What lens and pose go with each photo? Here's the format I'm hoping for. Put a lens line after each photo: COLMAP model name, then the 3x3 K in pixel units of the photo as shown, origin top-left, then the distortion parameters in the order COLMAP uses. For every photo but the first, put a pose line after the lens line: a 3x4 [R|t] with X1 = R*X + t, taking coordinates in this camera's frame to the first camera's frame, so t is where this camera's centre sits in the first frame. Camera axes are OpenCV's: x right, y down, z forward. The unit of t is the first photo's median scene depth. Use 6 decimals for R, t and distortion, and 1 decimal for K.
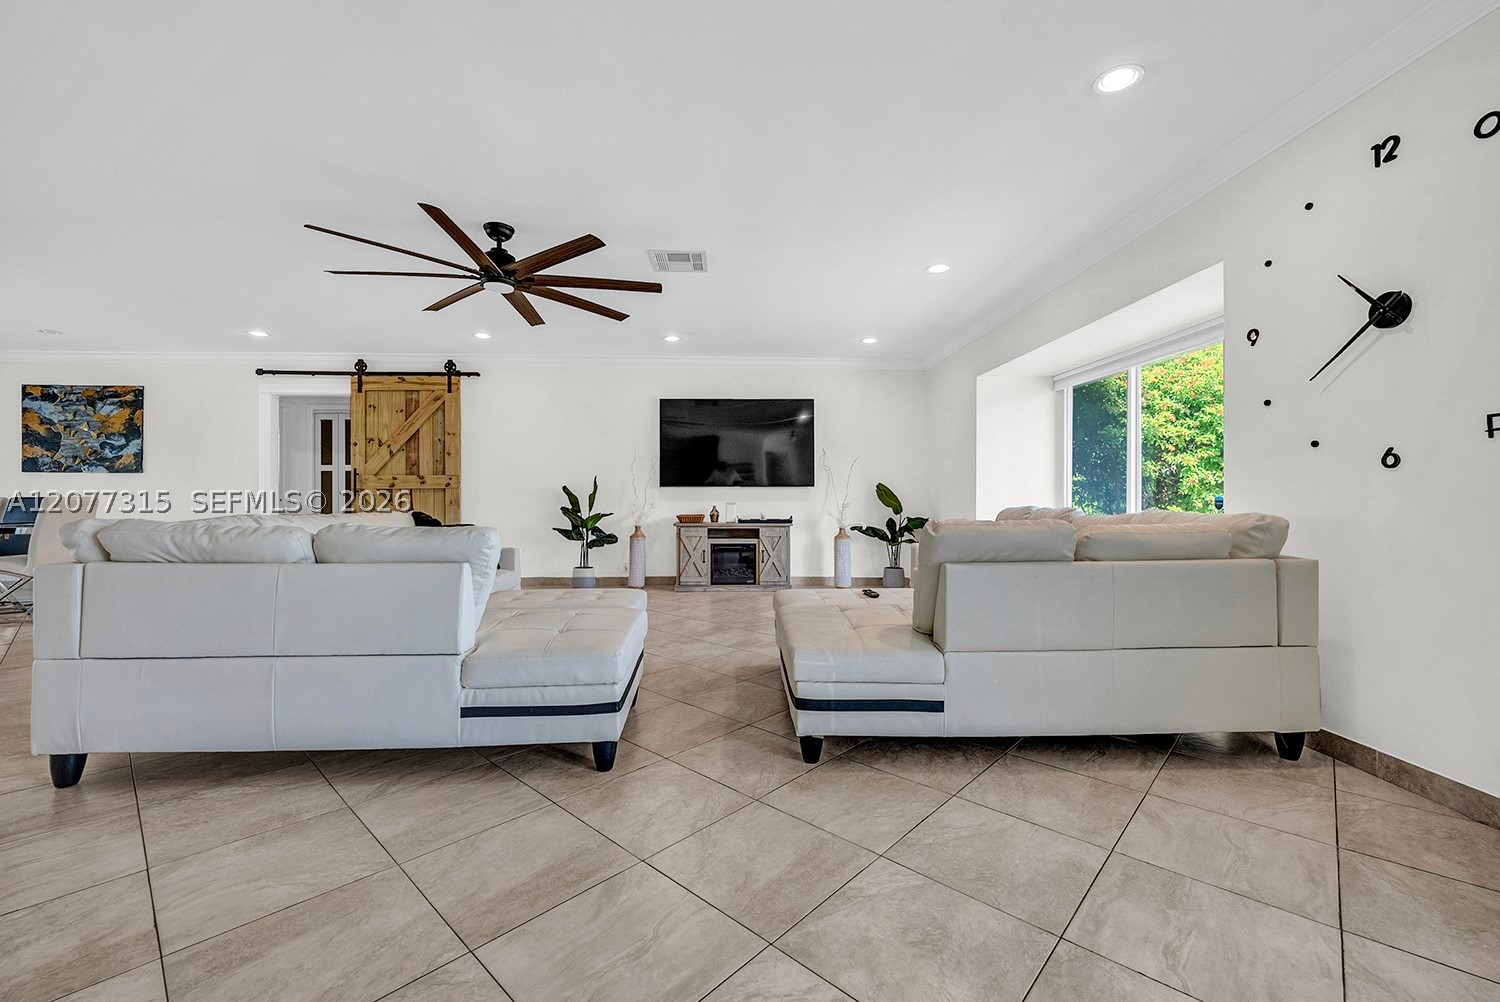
lens RADIAL K [[618.1, 0, 750.3], [0, 618.1, 490.3], [0, 0, 1]] dist [-0.001531, -0.000313]
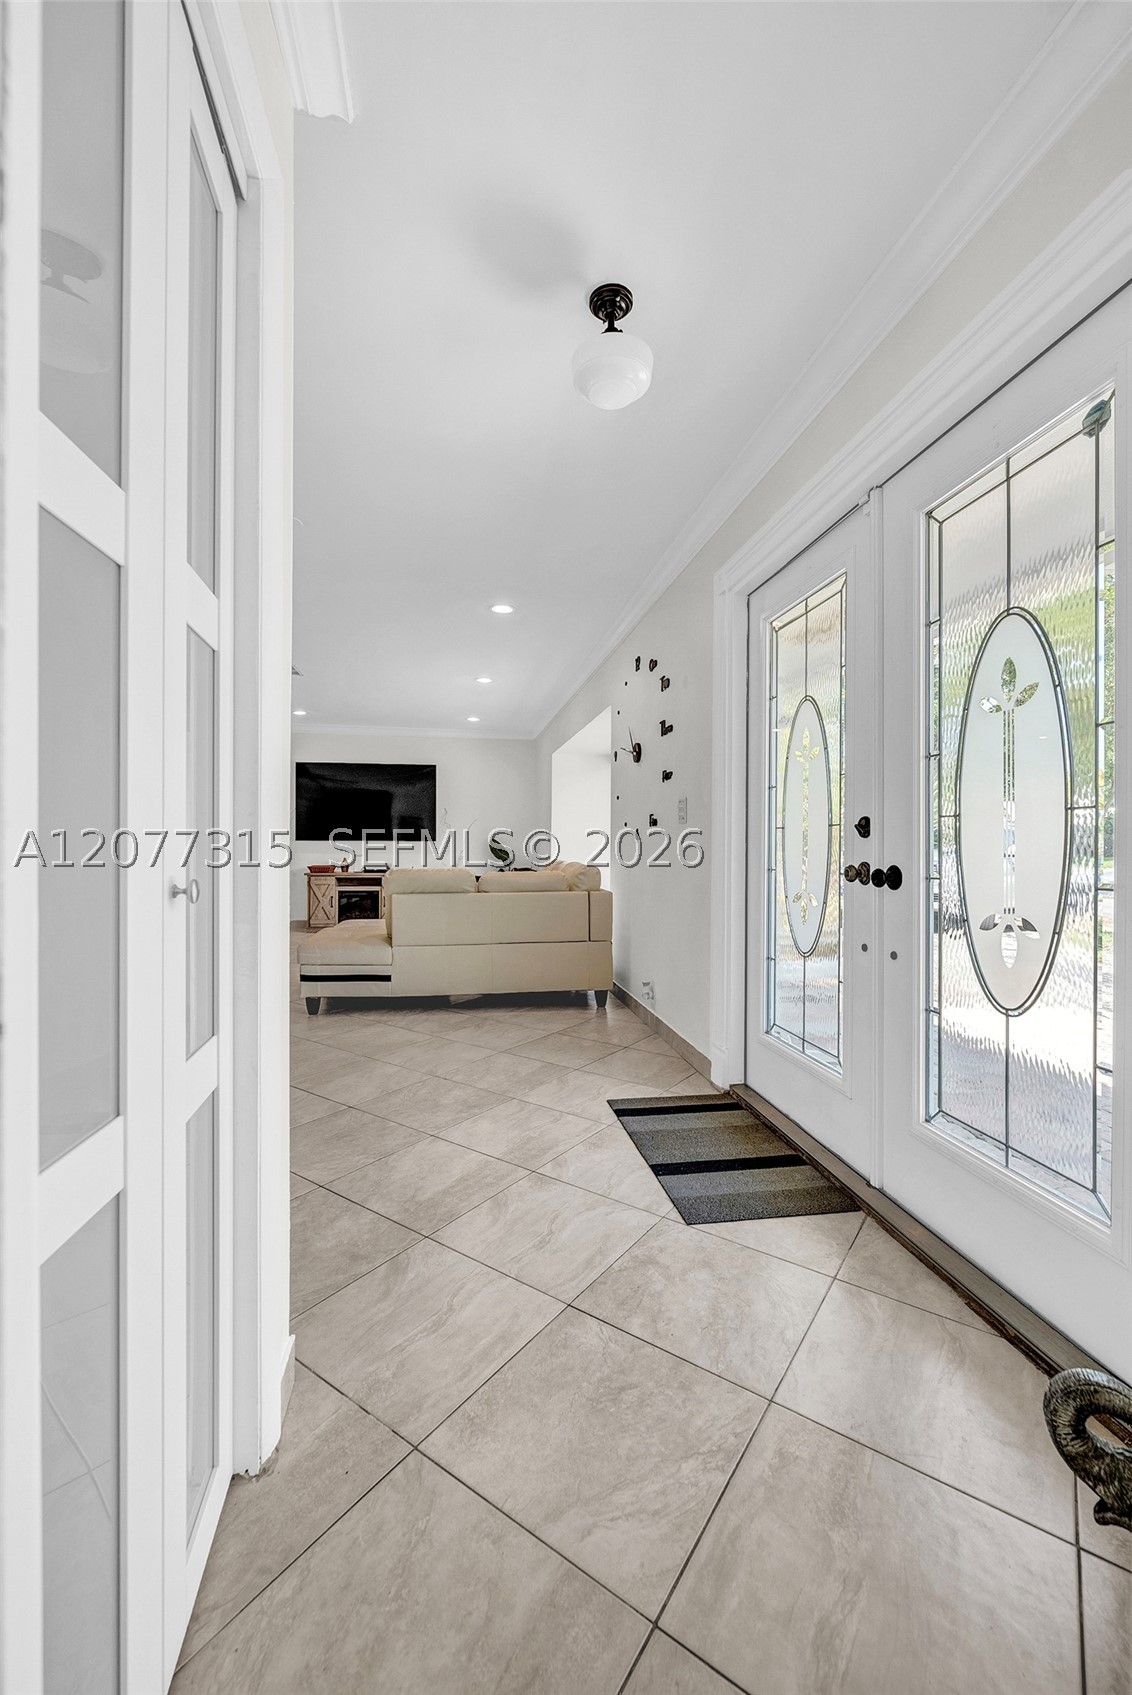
lens RADIAL K [[698.5, 0, 566.0], [0, 698.5, 847.5], [0, 0, 1]] dist [-0.001531, -0.000313]
pose [[0.991899, 0.001694, 0.127020, 0.188005], [-0.003386, 0.999908, 0.013104, -0.012429], [-0.126986, -0.013428, 0.991814, -0.338417]]
